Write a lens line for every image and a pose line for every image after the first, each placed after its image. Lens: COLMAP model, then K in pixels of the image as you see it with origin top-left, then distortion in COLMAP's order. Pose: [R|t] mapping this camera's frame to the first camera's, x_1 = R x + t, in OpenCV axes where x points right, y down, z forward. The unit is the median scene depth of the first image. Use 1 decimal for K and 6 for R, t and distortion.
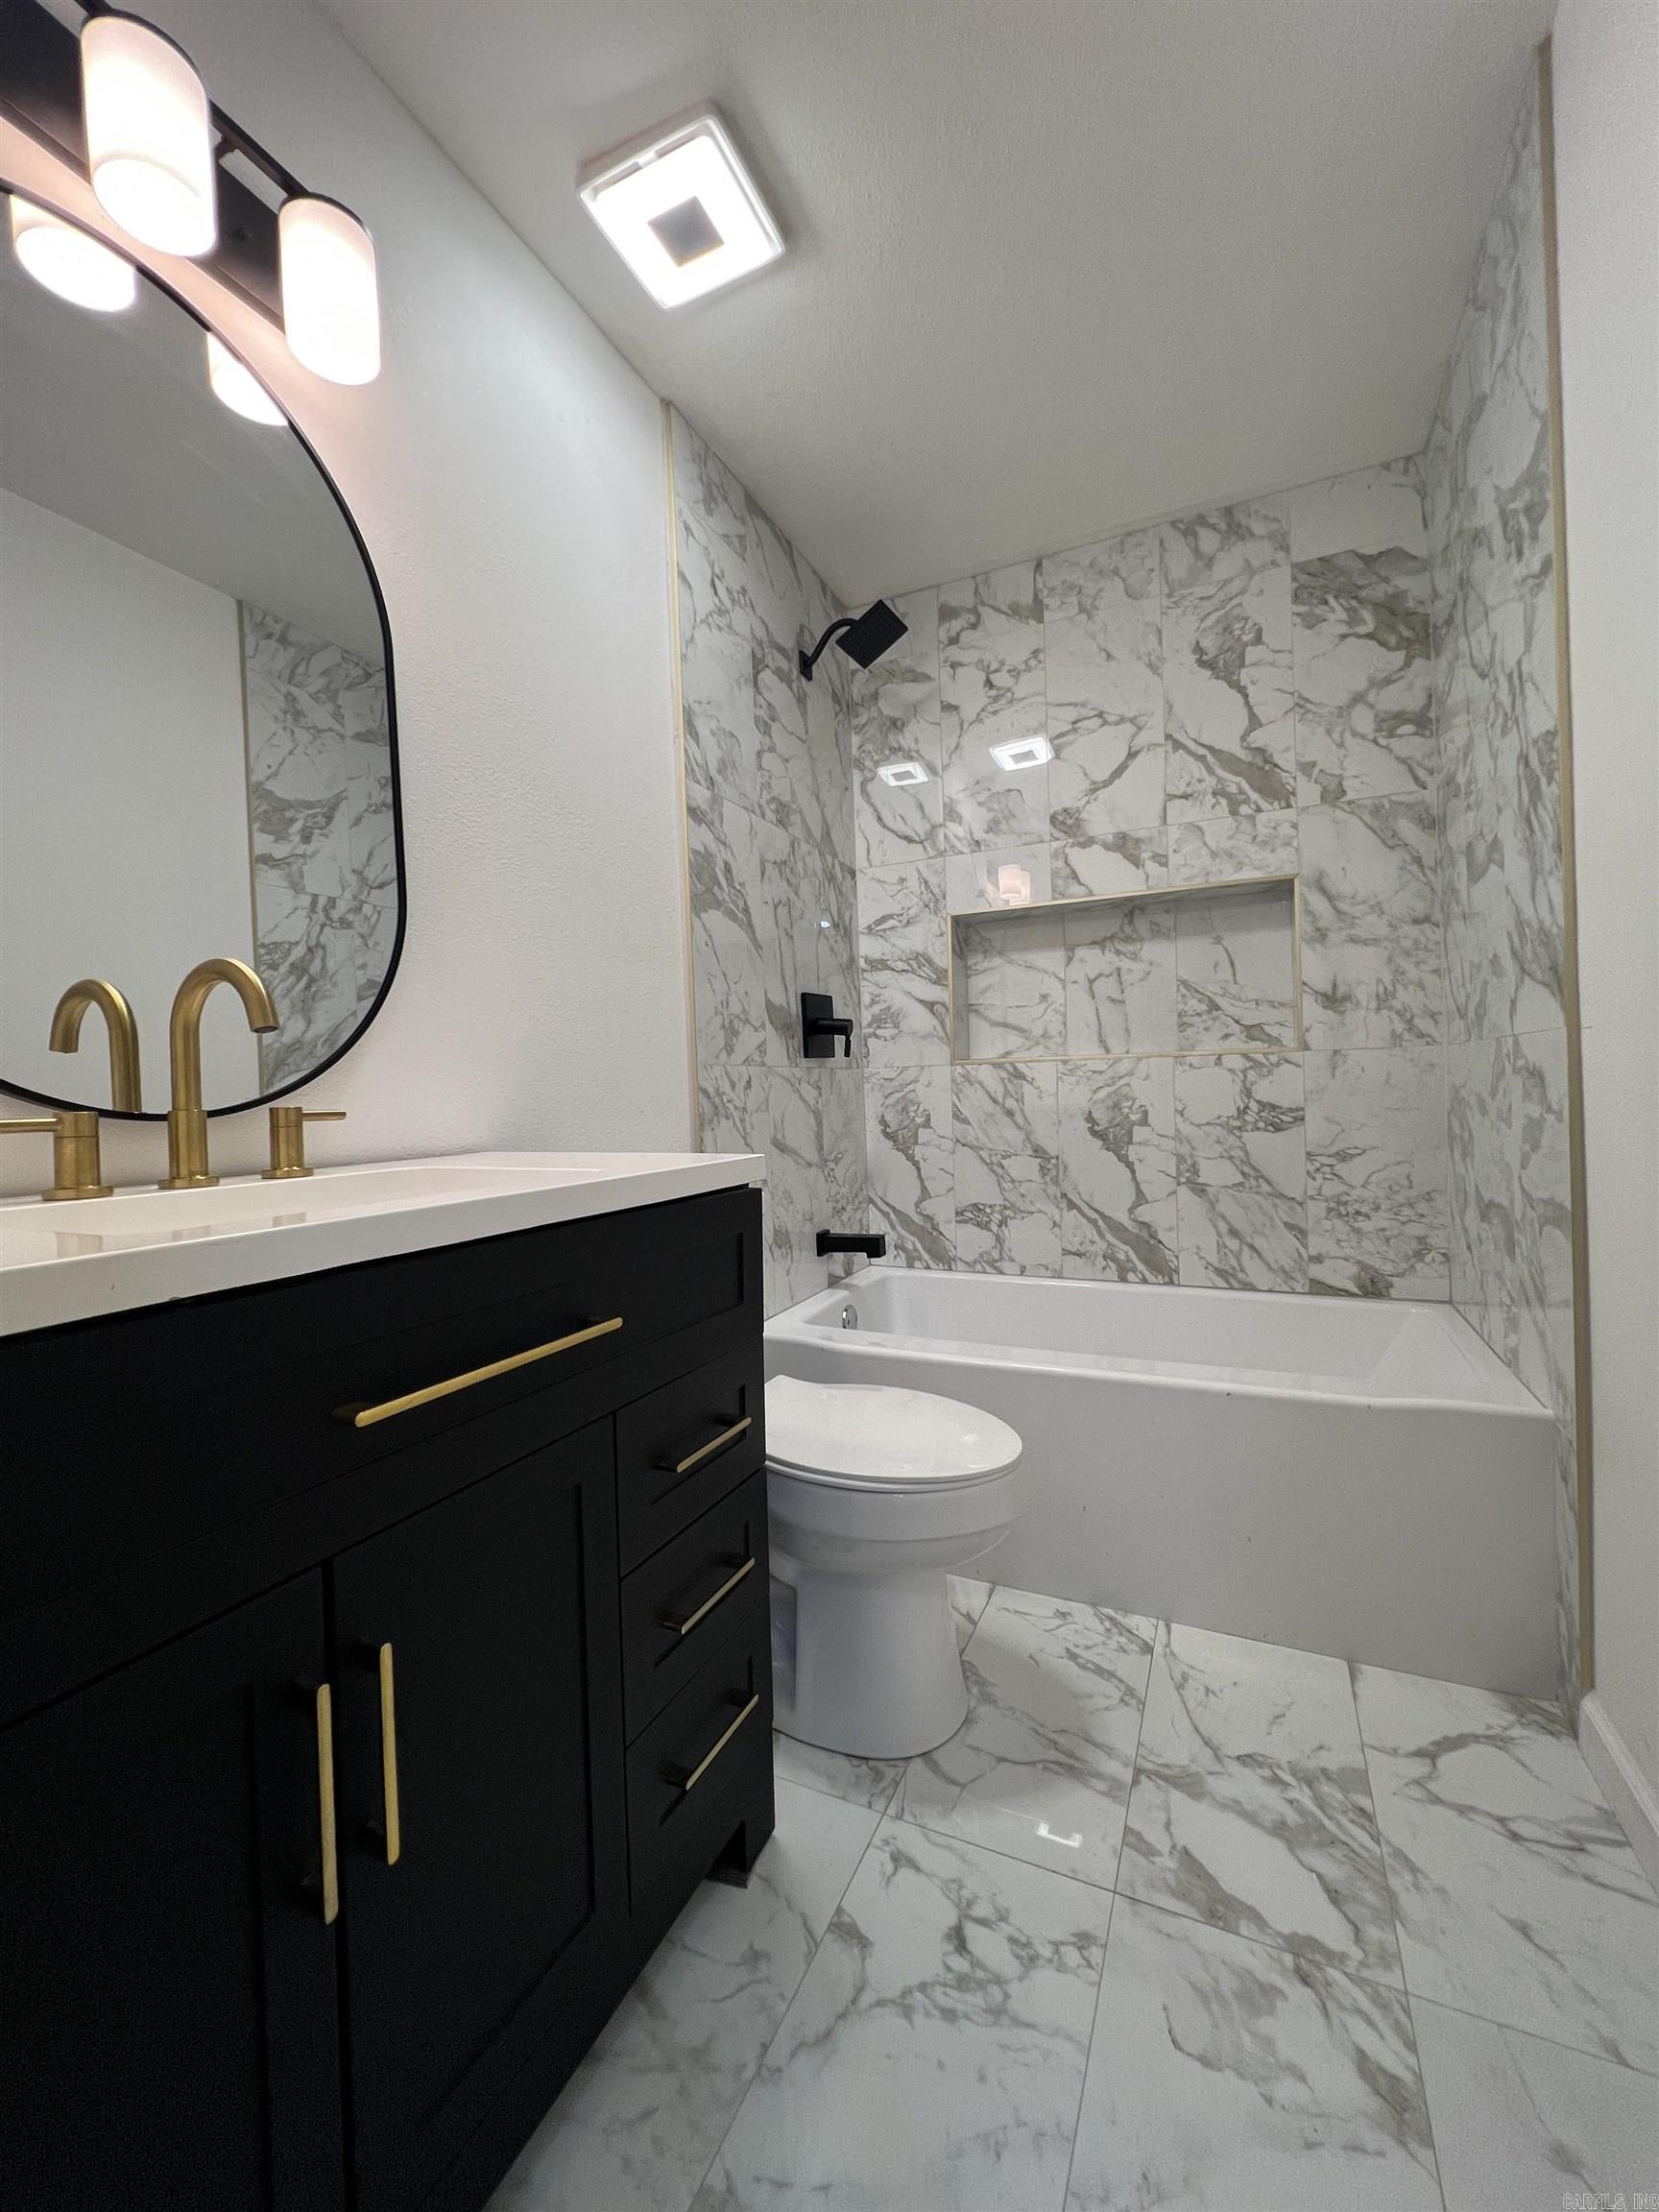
lens RADIAL K [[883.9, 0, 838.5], [0, 883.9, 1101.8], [0, 0, 1]] dist [0.000249, 0.000612]
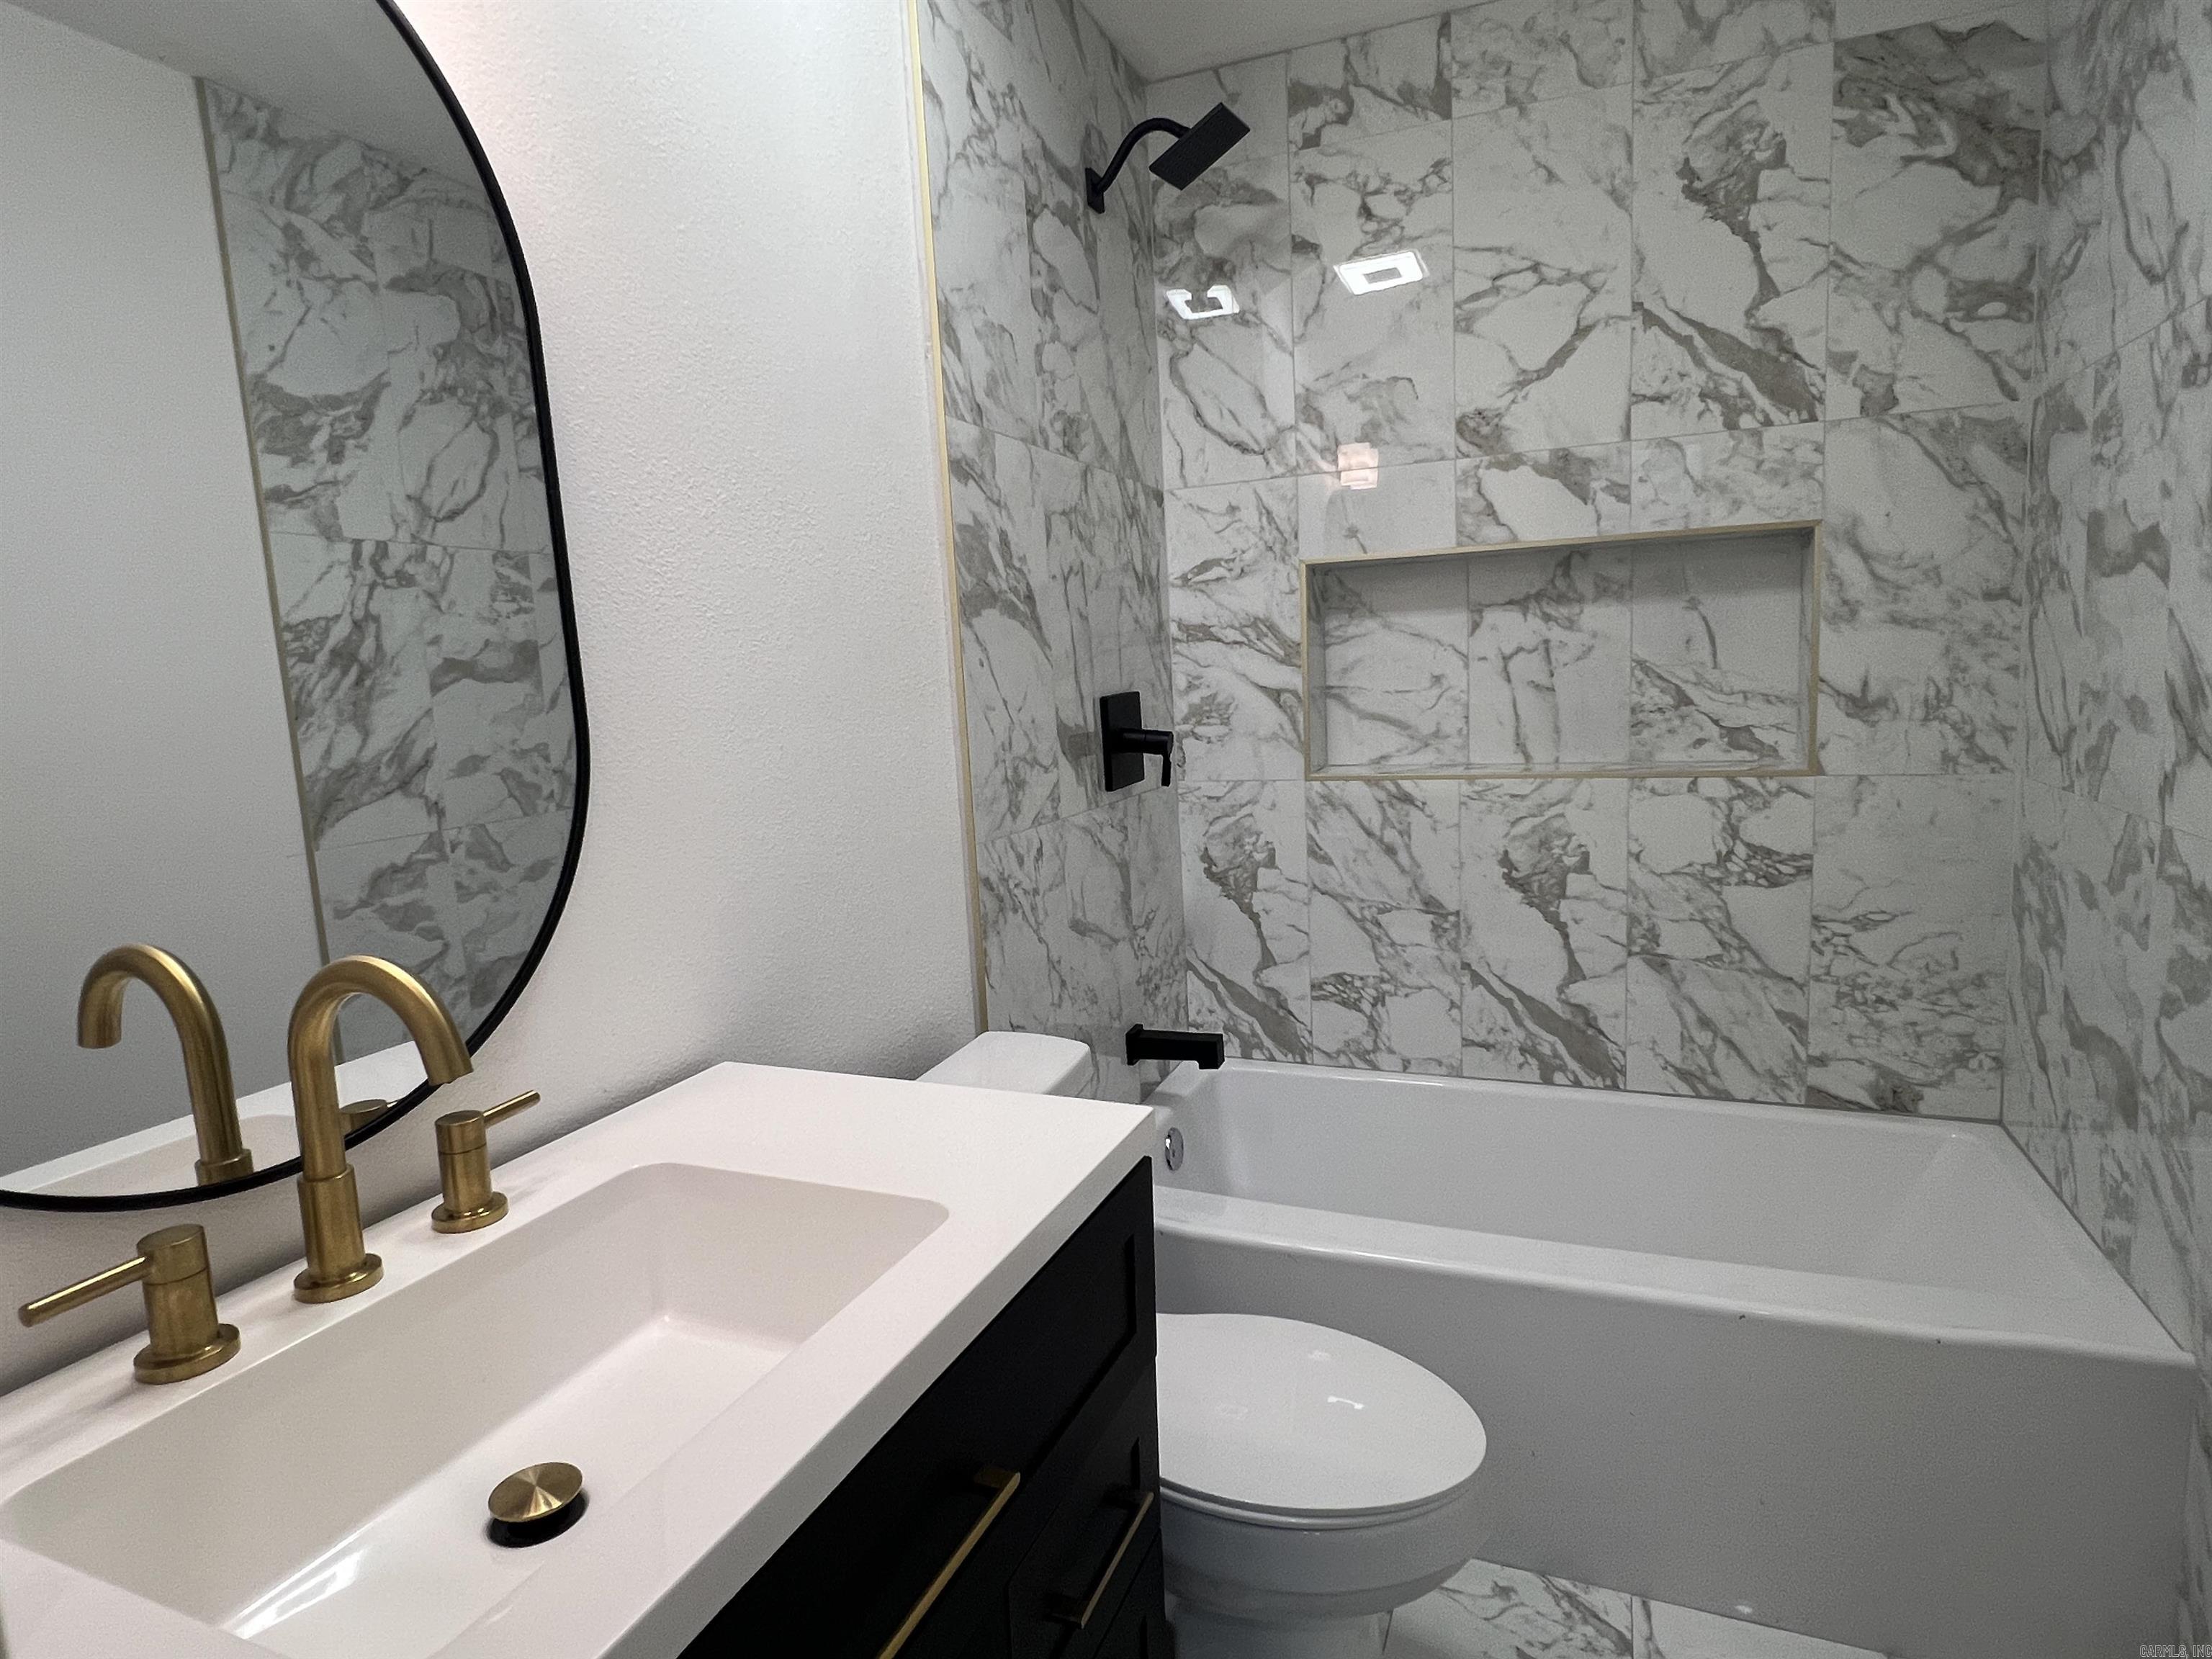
lens RADIAL K [[1214.5, 0, 1105.5], [0, 1214.5, 832.8], [0, 0, 1]] dist [-0.003362, 0.001017]
pose [[0.999086, -0.022291, 0.036460, -0.075496], [0.017810, 0.992745, 0.118908, -0.131436], [-0.038846, -0.118150, 0.992236, 0.049445]]
